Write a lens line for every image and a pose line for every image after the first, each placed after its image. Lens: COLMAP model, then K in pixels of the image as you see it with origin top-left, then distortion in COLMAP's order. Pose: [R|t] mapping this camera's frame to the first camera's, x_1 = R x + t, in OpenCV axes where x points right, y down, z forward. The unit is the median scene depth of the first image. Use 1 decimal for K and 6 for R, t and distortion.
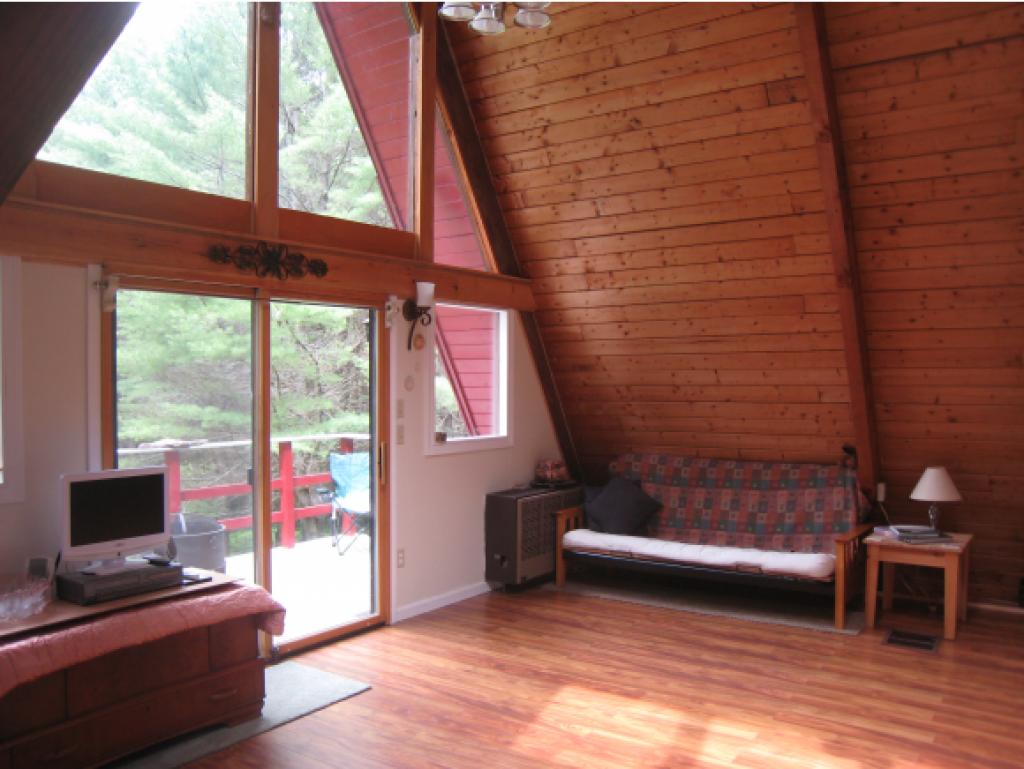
lens RADIAL K [[854.4, 0, 515.2], [0, 854.4, 398.3], [0, 0, 1]] dist [-0.149662, 0.110898]
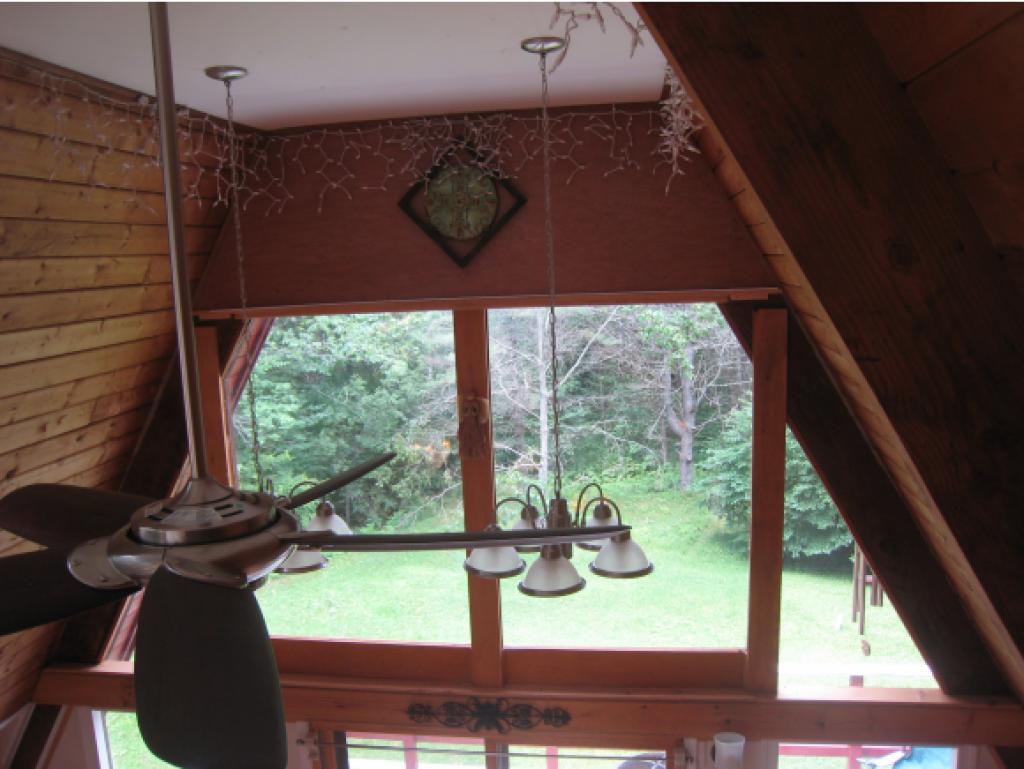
lens RADIAL K [[852.6, 0, 506.9], [0, 852.6, 398.9], [0, 0, 1]] dist [-0.143170, 0.124737]
pose [[0.448261, 0.129205, -0.884516, 0.489177], [0.020653, 0.987738, 0.154750, -0.654780], [0.893664, -0.087637, 0.440096, 0.662827]]
